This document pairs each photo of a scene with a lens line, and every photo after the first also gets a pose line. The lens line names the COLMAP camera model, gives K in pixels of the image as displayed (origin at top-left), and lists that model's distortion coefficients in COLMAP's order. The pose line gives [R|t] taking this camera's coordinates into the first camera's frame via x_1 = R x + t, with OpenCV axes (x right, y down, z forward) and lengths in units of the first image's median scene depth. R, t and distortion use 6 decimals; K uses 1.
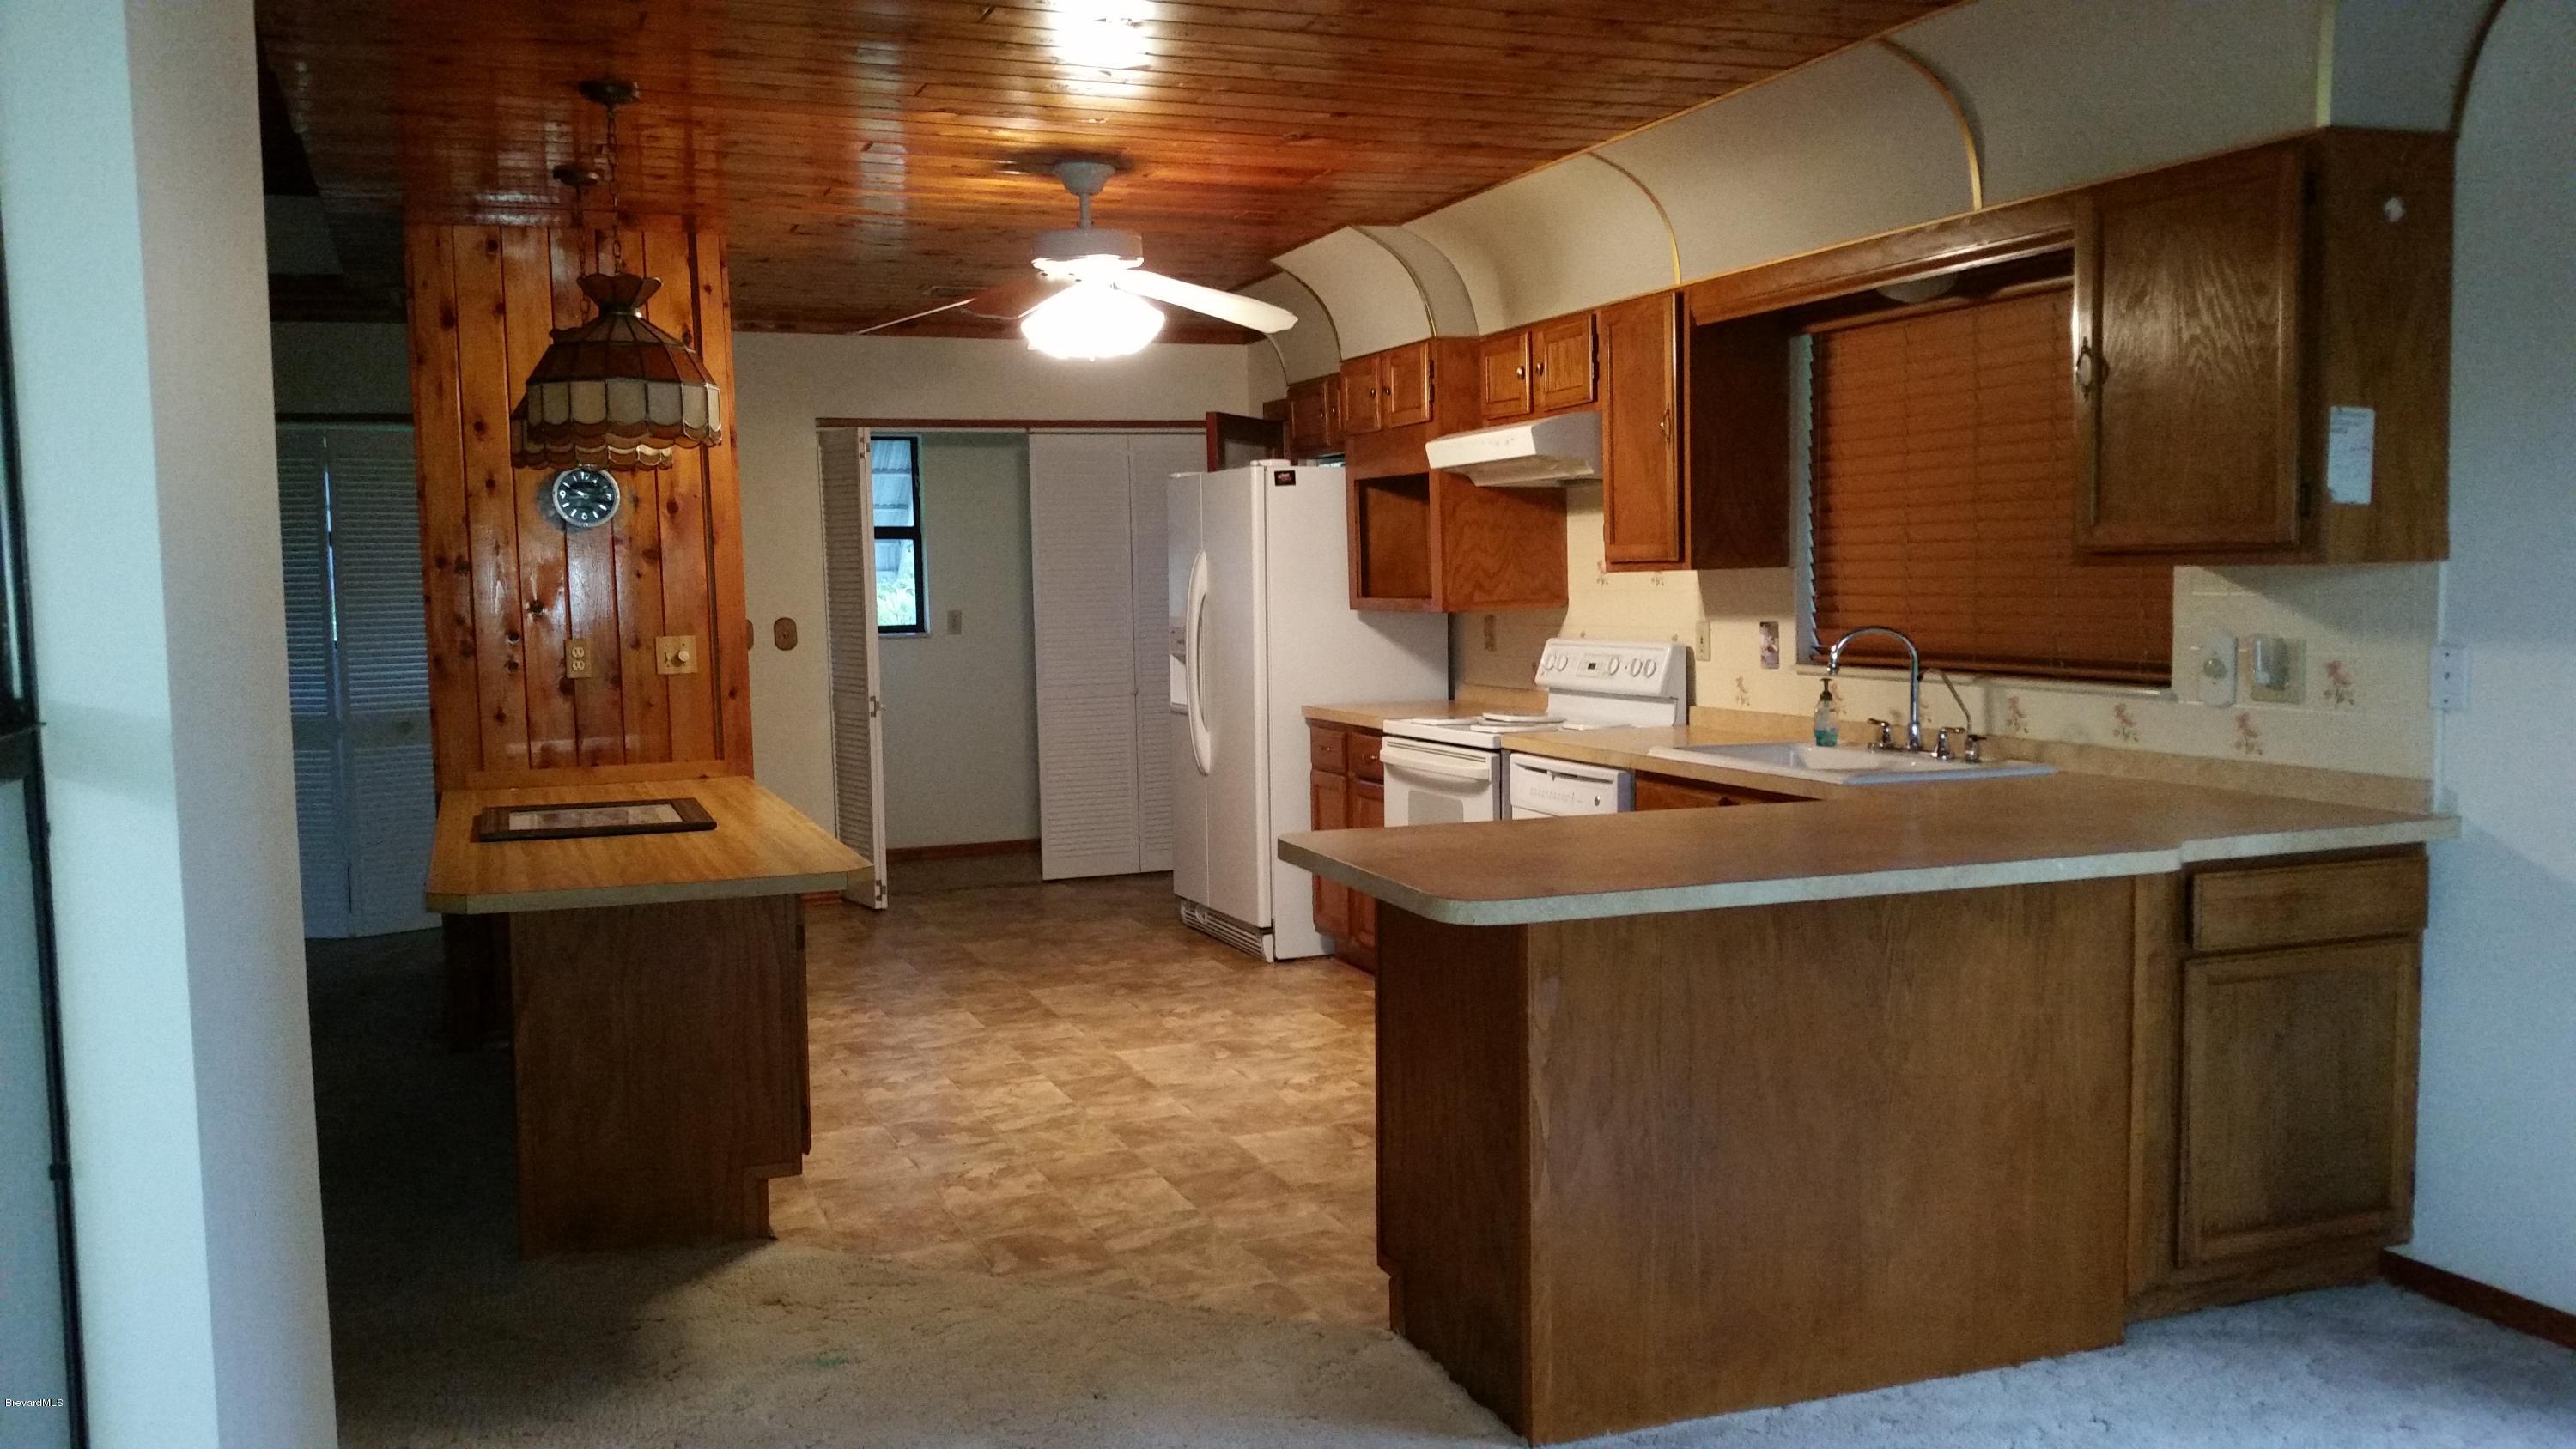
lens RADIAL K [[2170.7, 0, 1334.1], [0, 2170.7, 760.1], [0, 0, 1]] dist [0.128925, -0.156630]
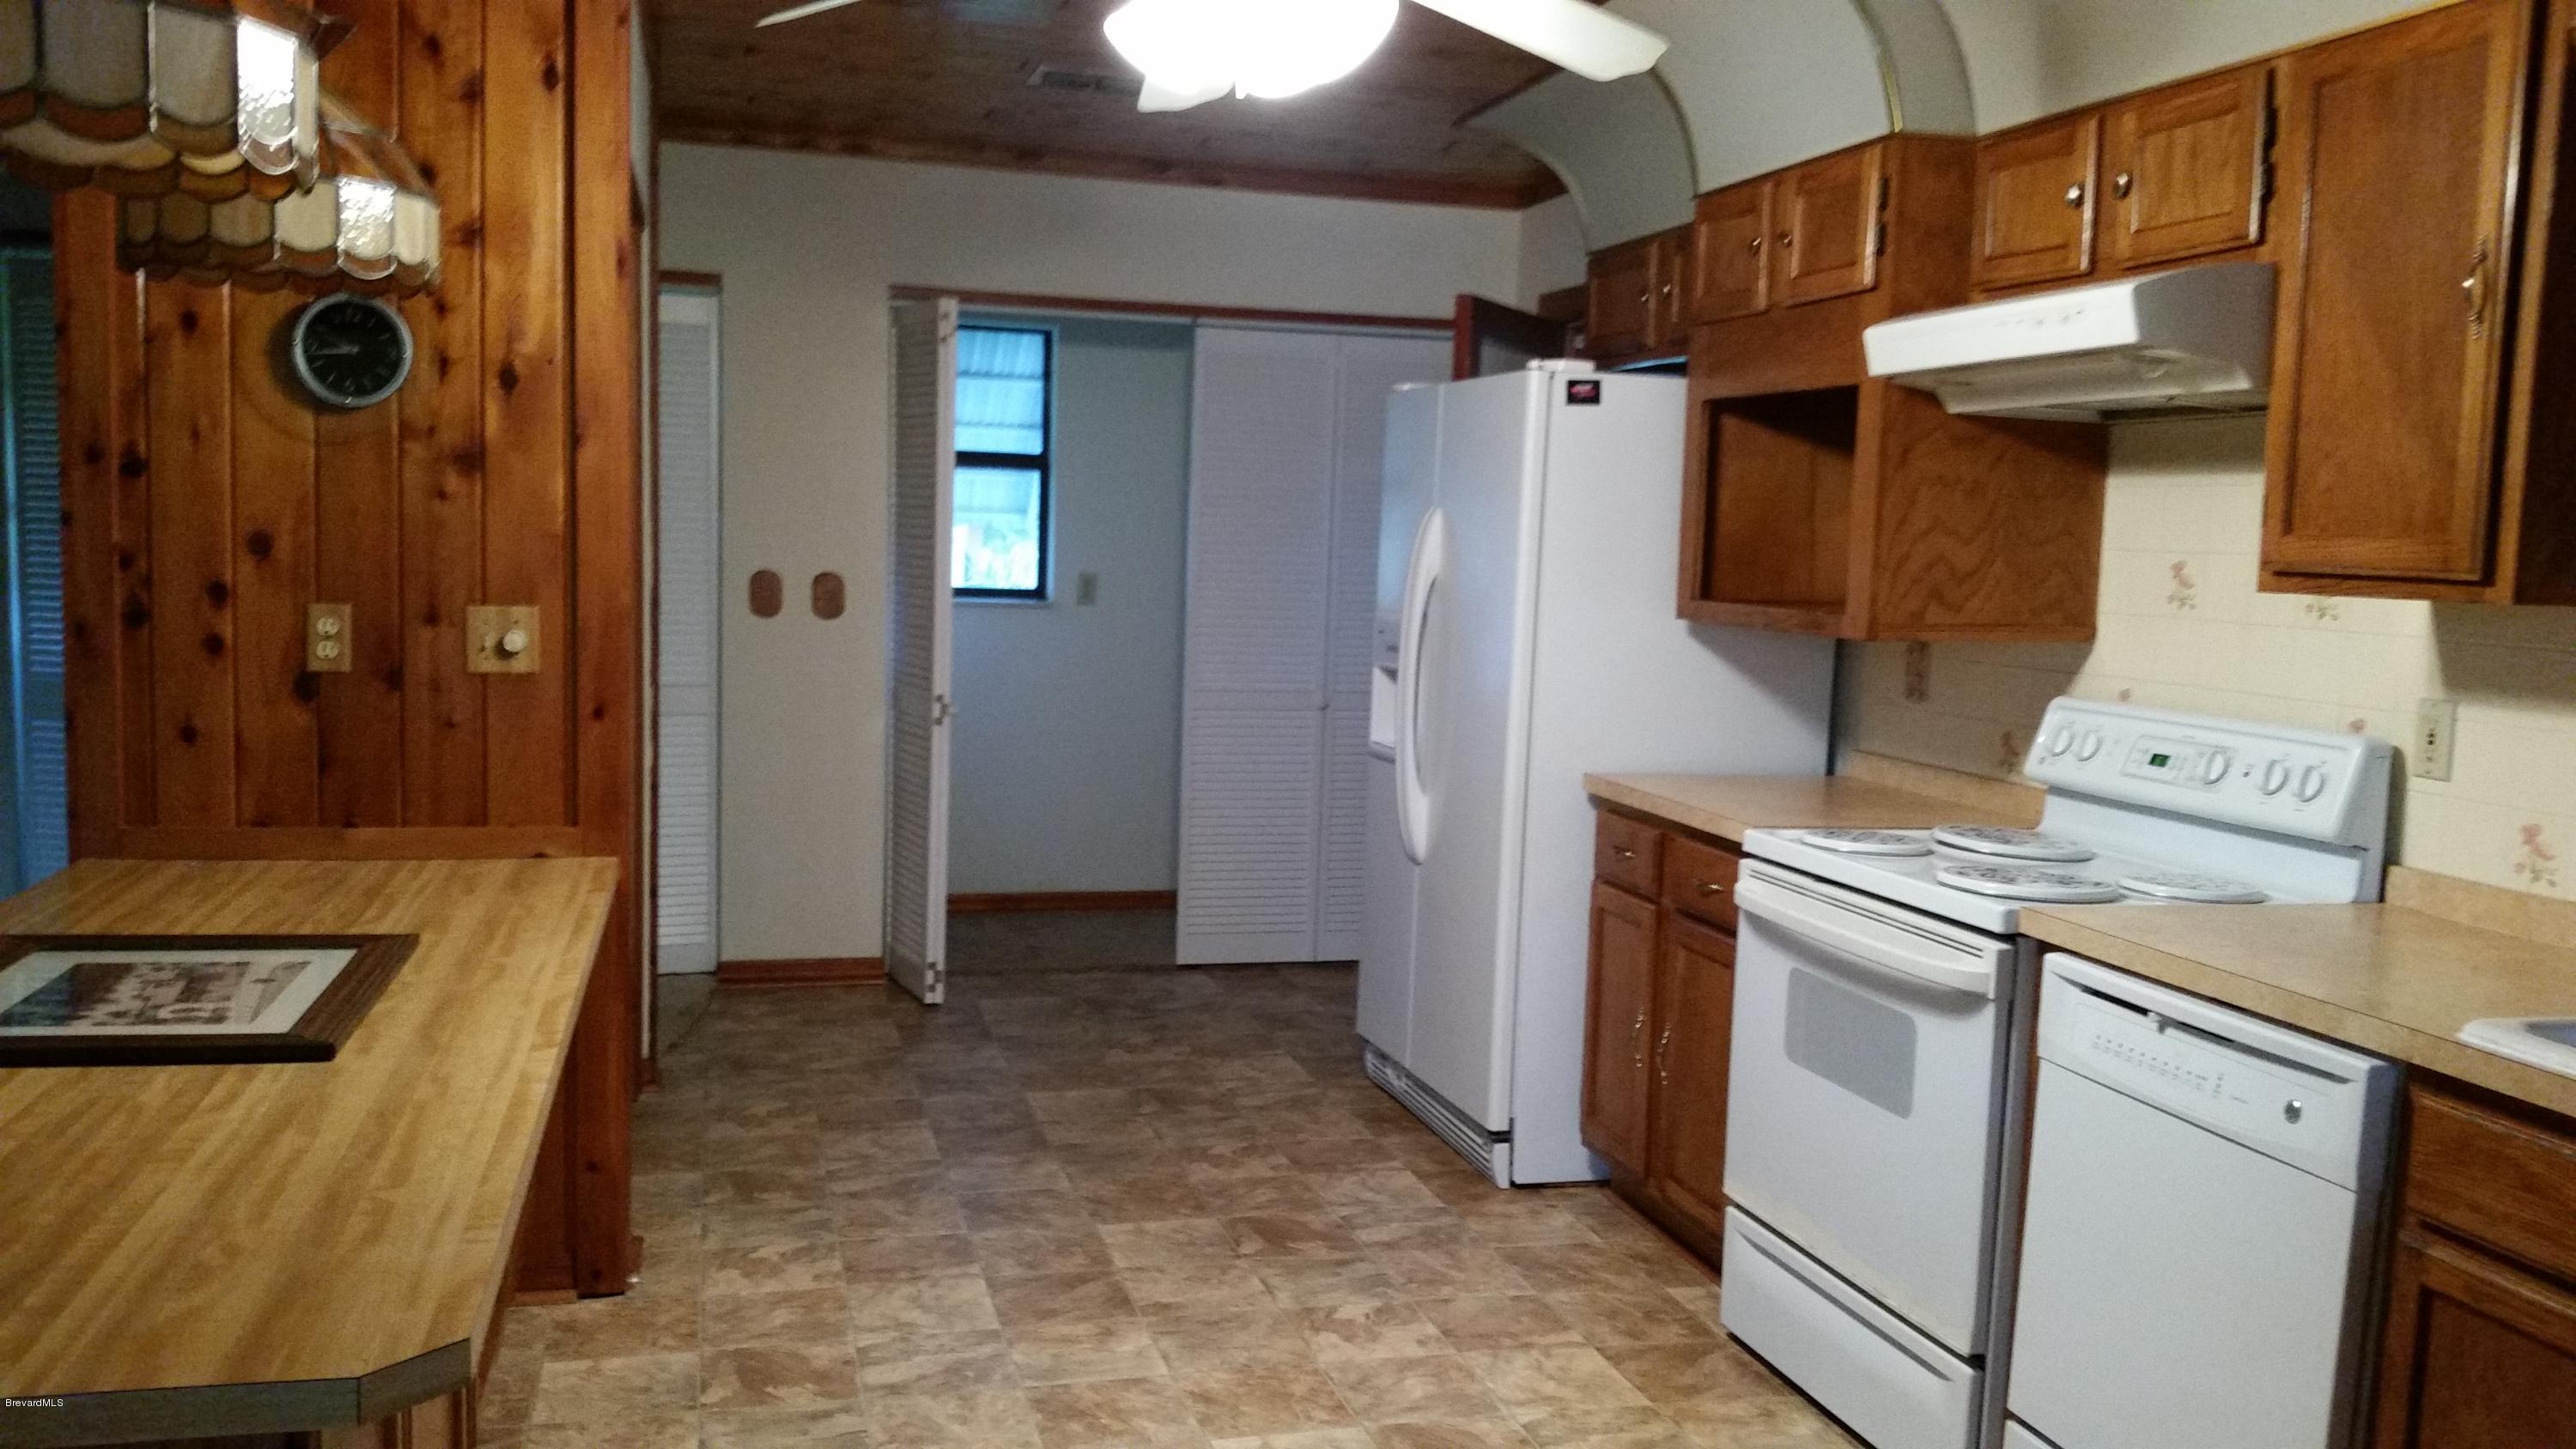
lens RADIAL K [[2087.1, 0, 1301.6], [0, 2087.1, 728.6], [0, 0, 1]] dist [0.183111, -0.382962]
pose [[0.991279, 0.066911, -0.113526, -0.029755], [-0.066023, 0.997751, 0.011573, -0.042242], [0.114045, -0.003977, 0.993468, 0.450376]]
